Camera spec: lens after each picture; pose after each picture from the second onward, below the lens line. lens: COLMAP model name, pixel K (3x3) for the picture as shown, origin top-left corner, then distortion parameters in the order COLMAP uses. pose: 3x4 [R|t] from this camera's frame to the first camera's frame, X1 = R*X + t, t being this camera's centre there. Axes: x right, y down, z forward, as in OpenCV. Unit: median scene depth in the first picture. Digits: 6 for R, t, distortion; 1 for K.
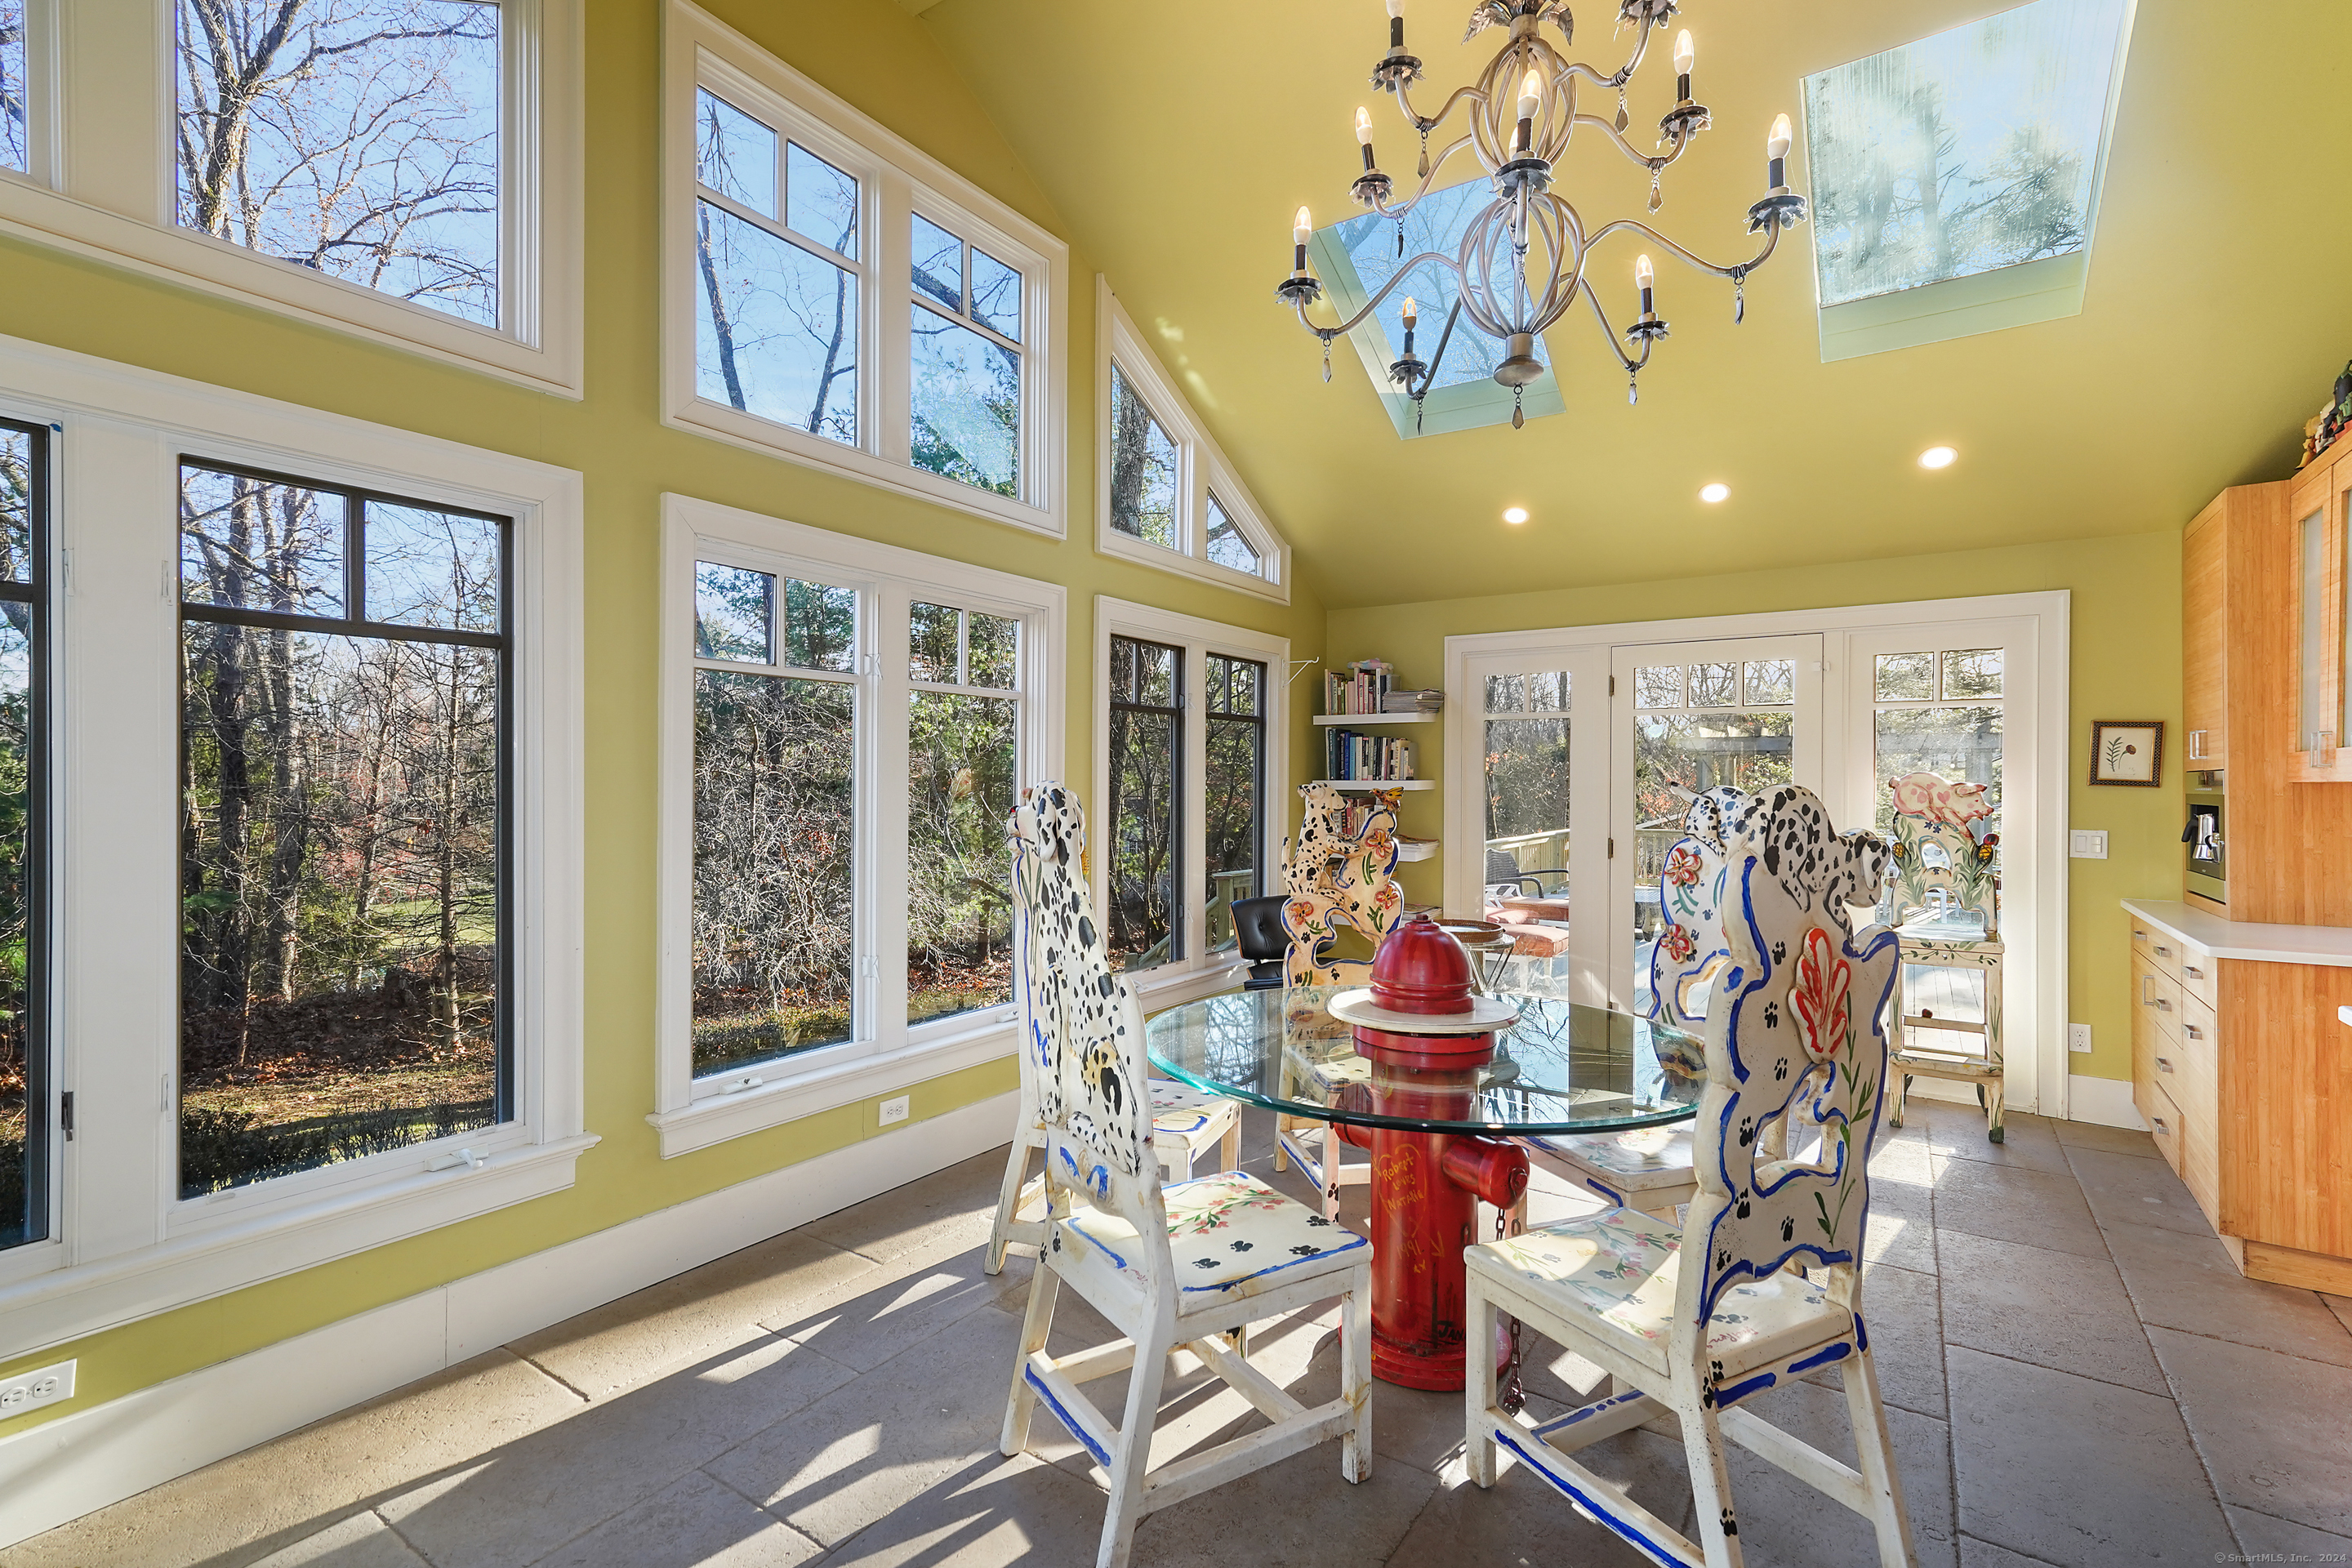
lens RADIAL K [[1099.4, 0, 1154.1], [0, 1099.4, 783.4], [0, 0, 1]] dist [0.018388, 0.000825]
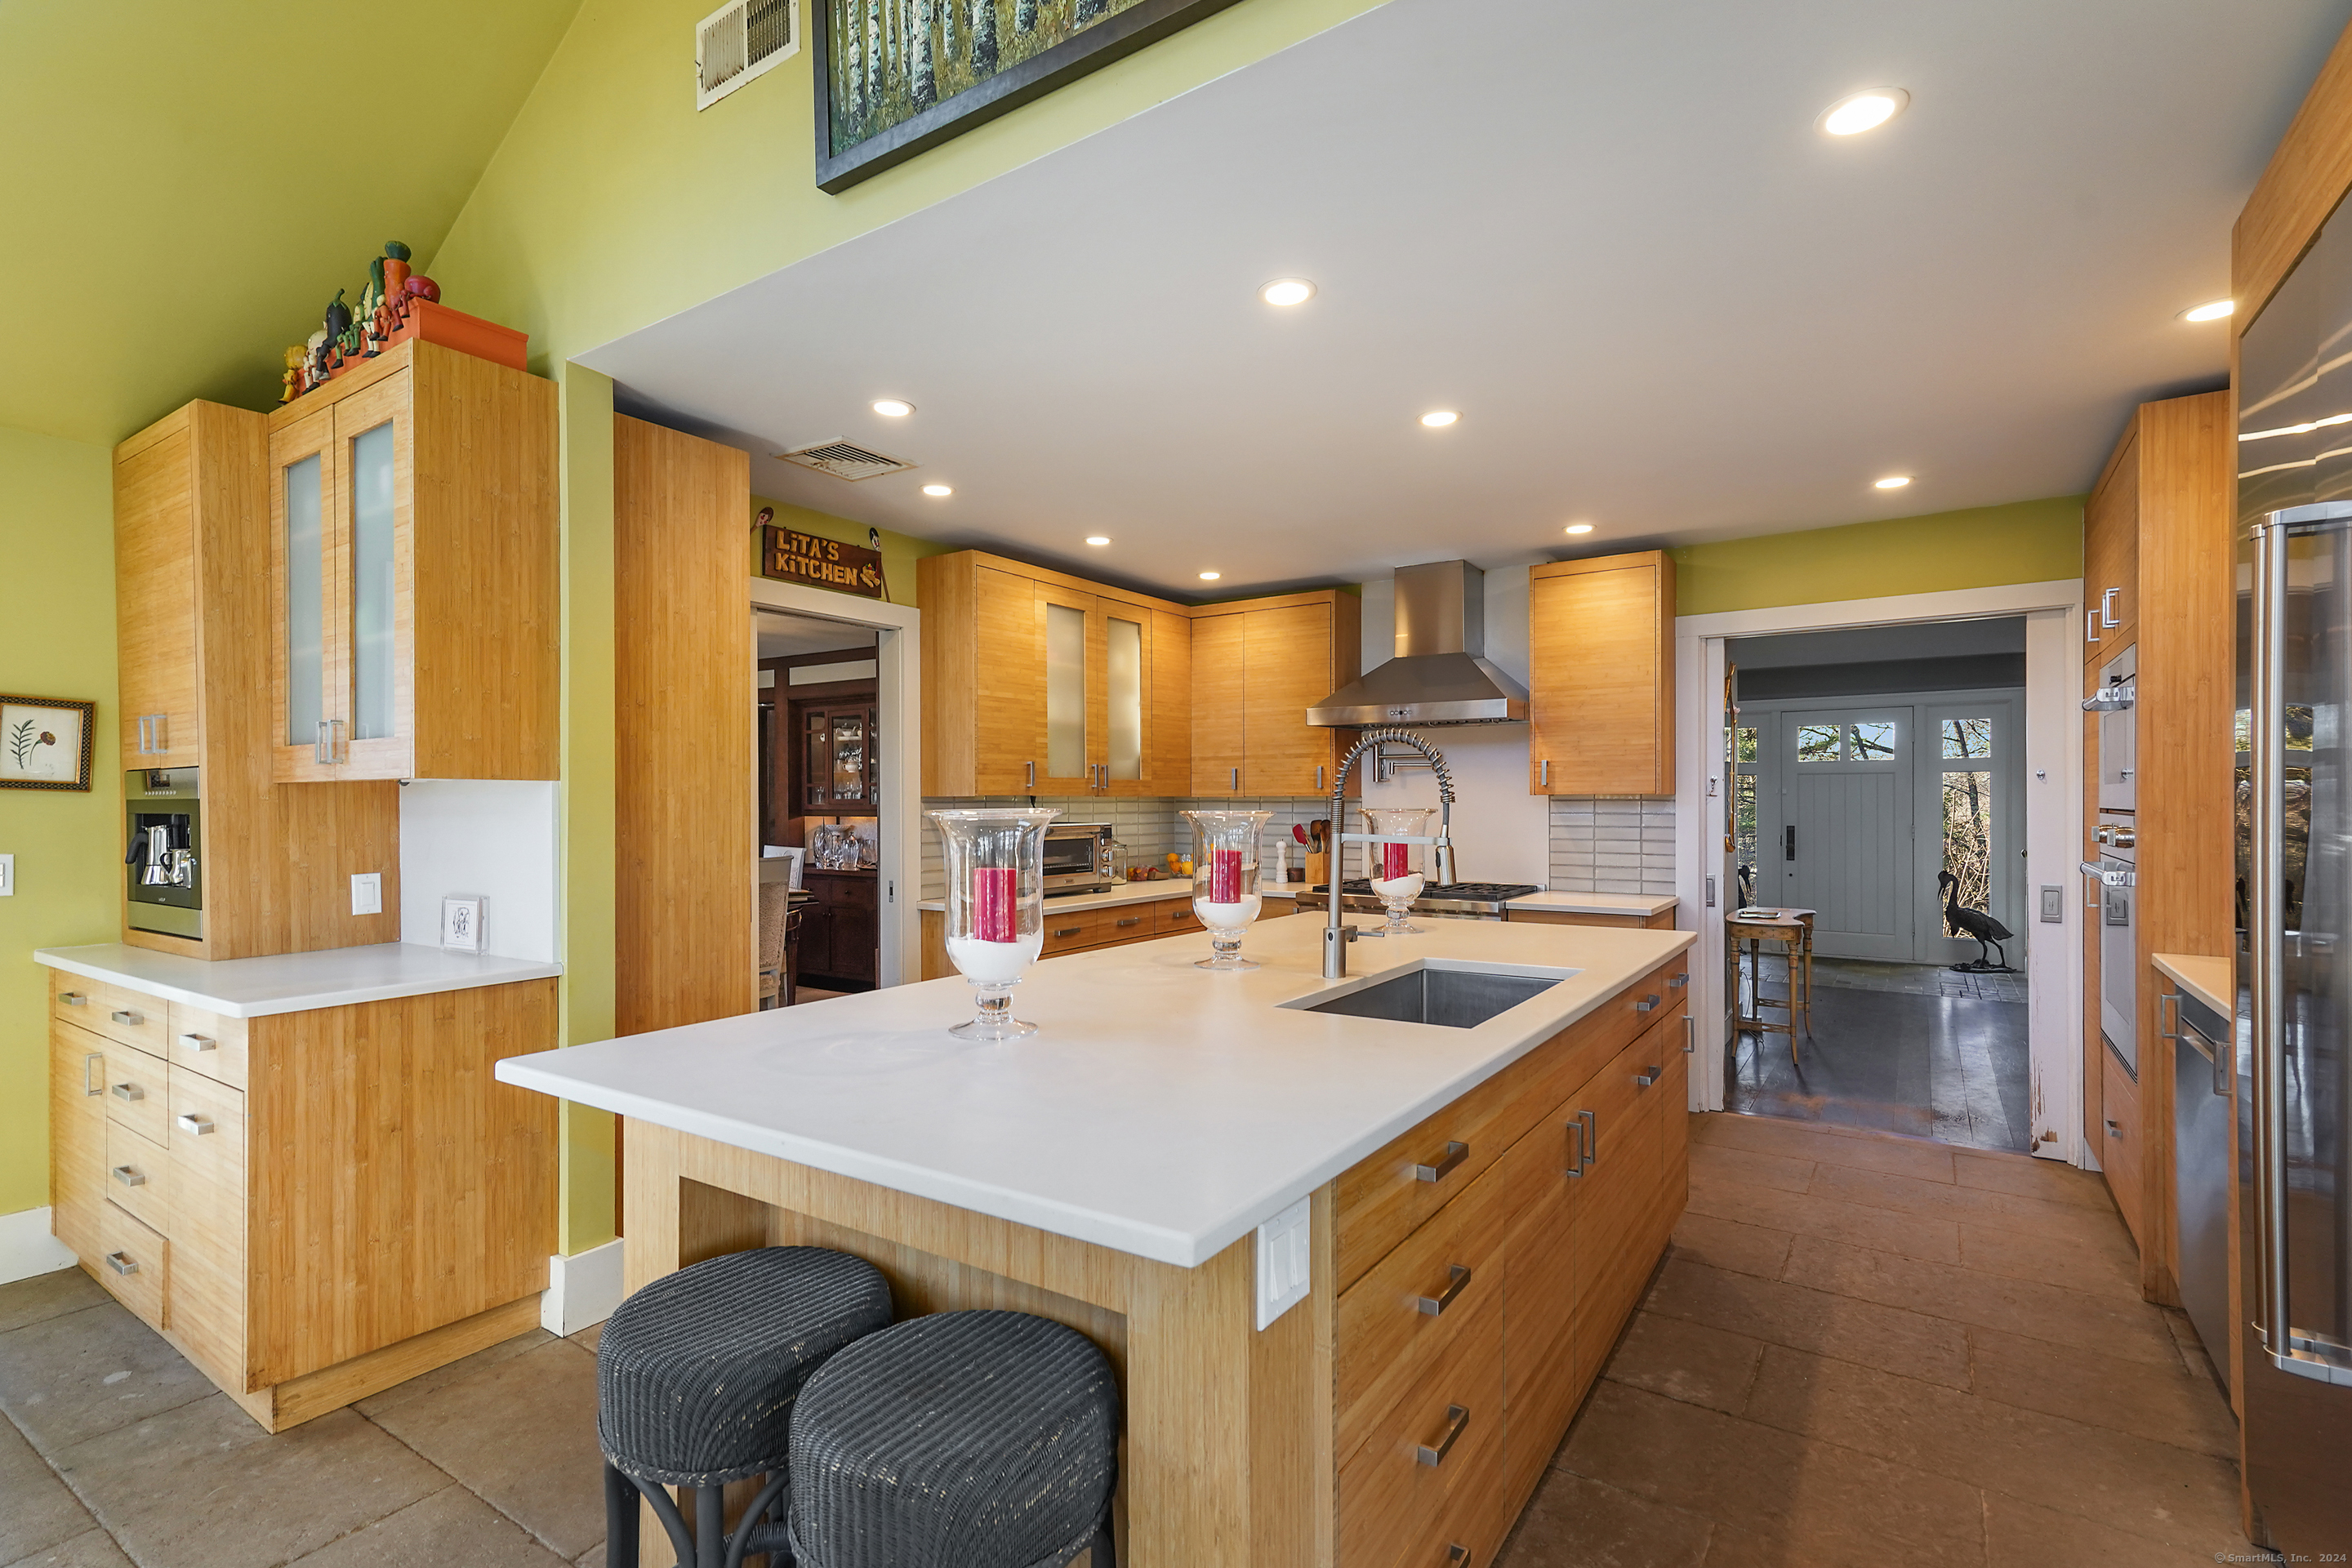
lens RADIAL K [[1099.4, 0, 1173.8], [0, 1099.4, 807.8], [0, 0, 1]] dist [0.018388, 0.000825]
pose [[-0.003421, -0.008511, 0.999958, 0.189071], [0.004490, 0.999954, 0.008526, 0.013150], [-0.999984, 0.004519, -0.003382, 0.339004]]
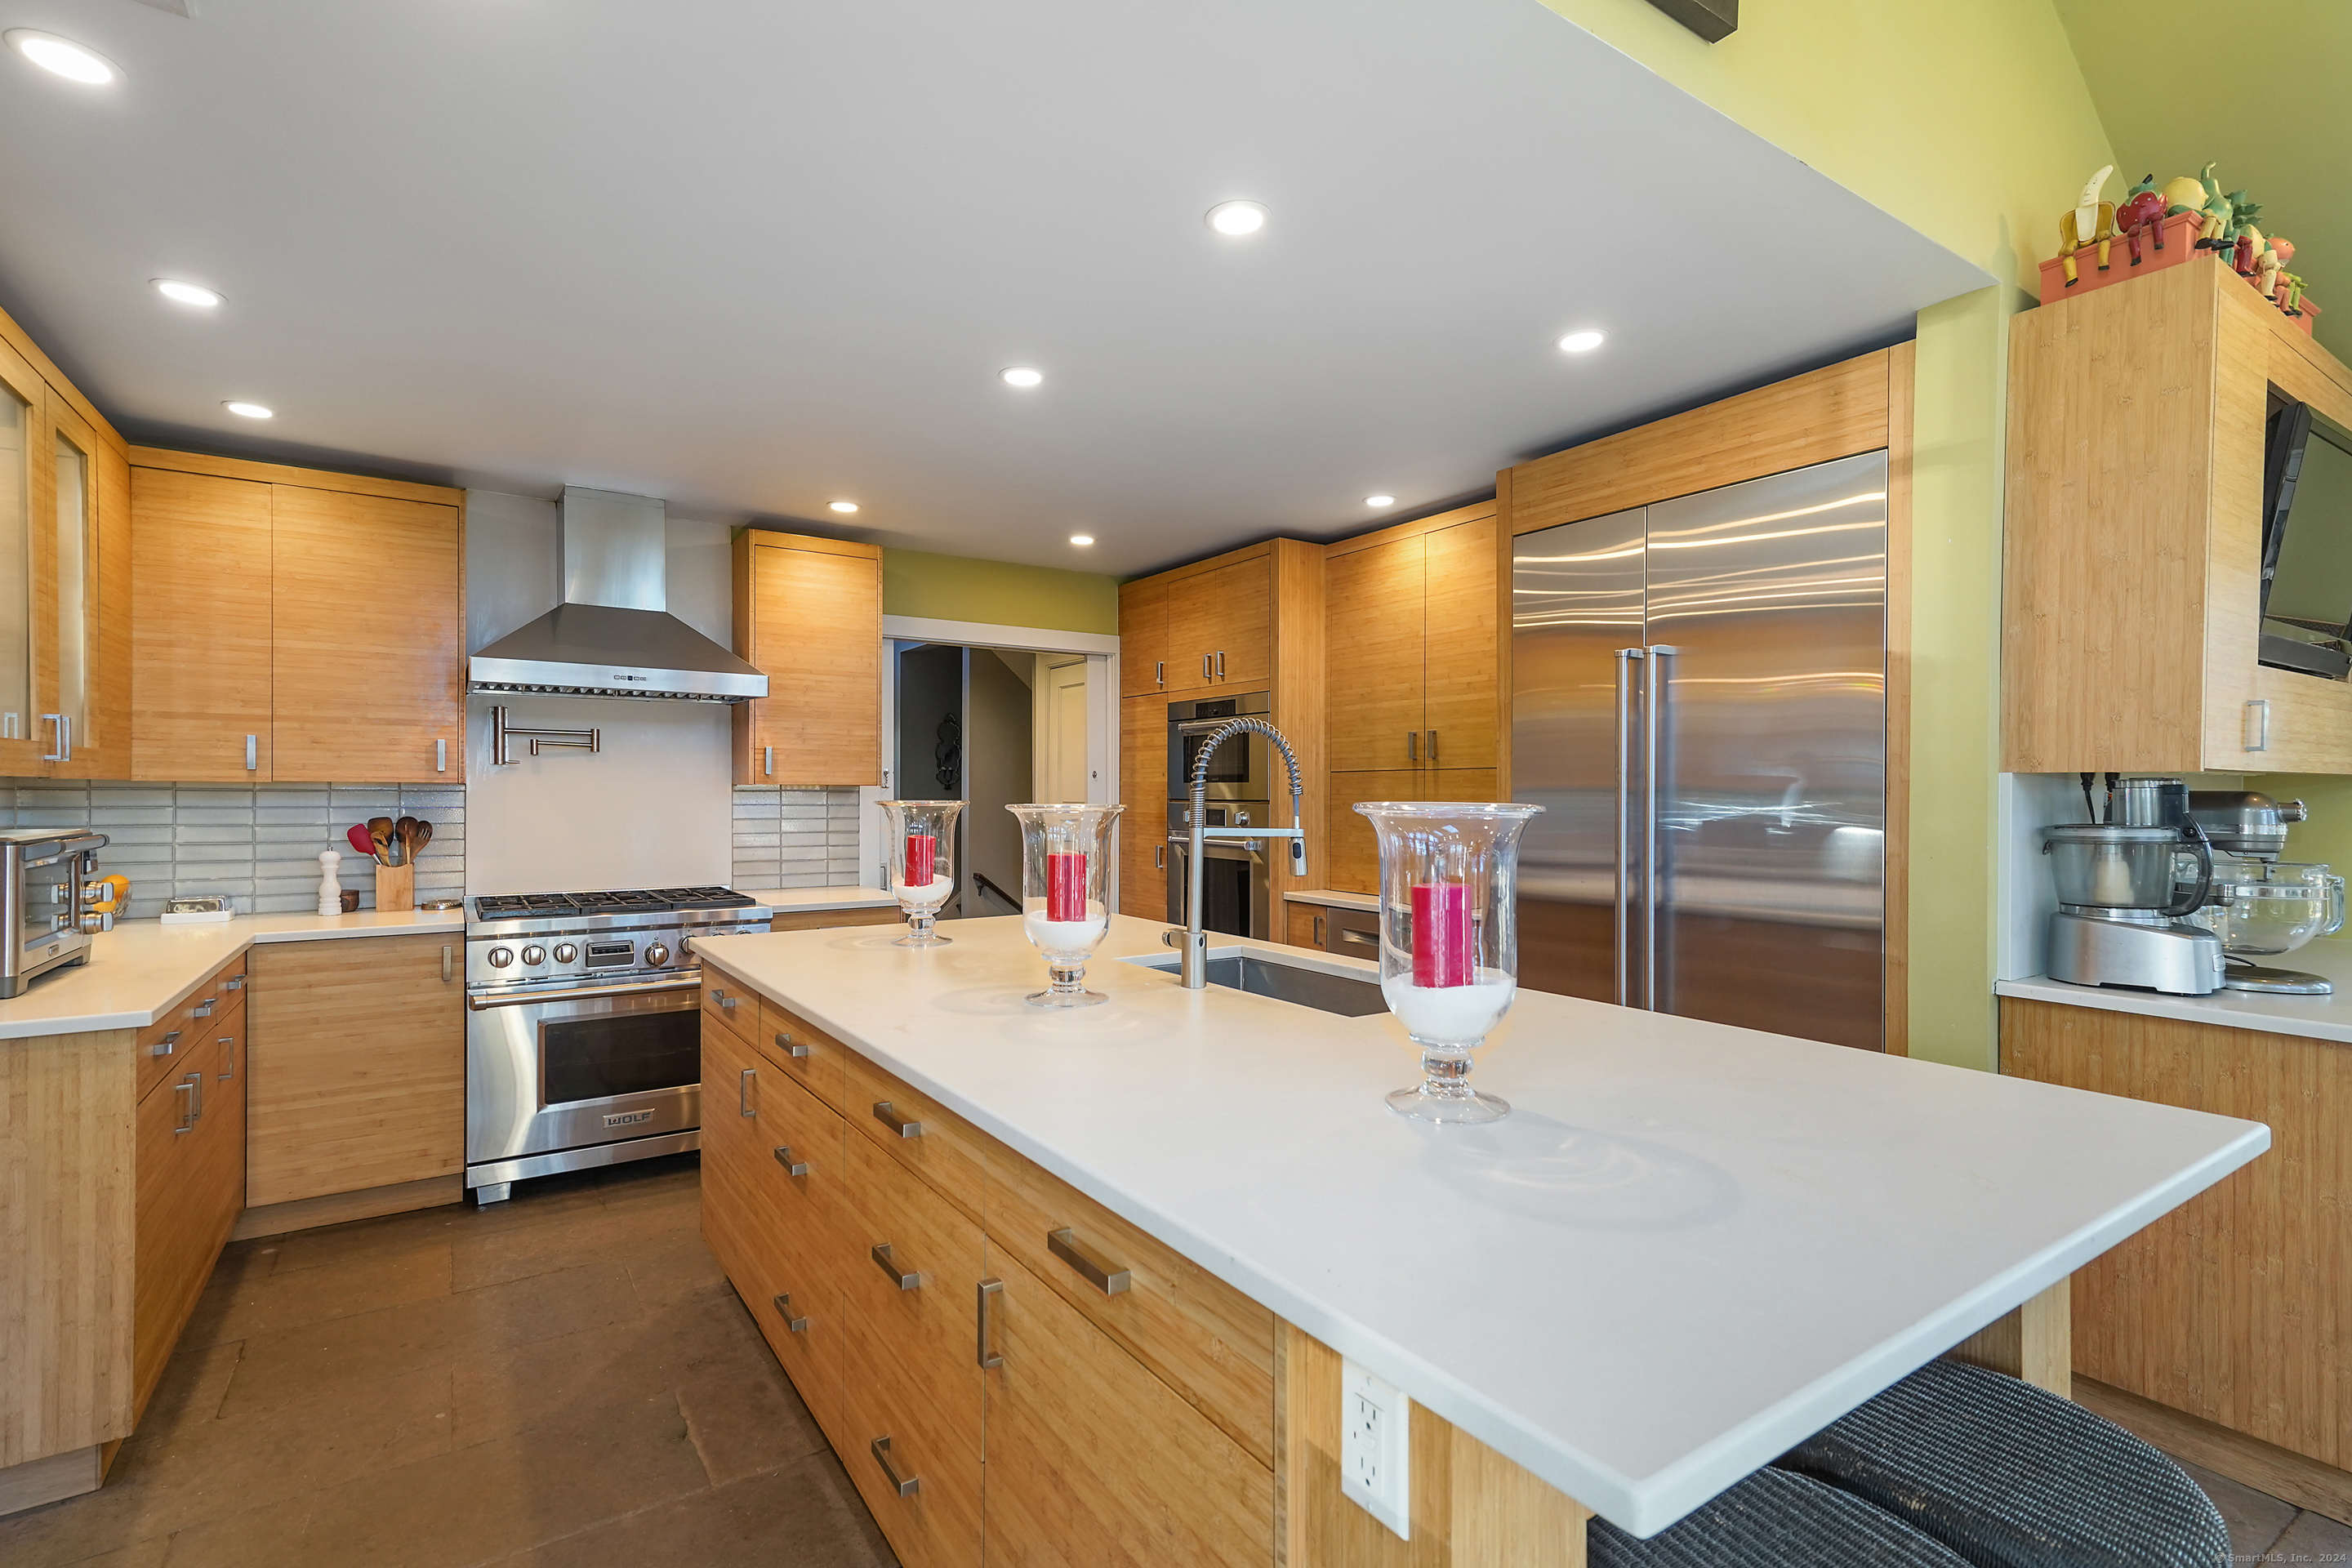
lens RADIAL K [[1099.4, 0, 1127.8], [0, 1099.4, 799.0], [0, 0, 1]] dist [0.018388, 0.000825]
pose [[-0.920104, -0.008424, 0.391583, 0.740079], [-0.005811, 0.999952, 0.007858, 0.014579], [-0.391631, 0.004955, -0.920109, 0.902285]]
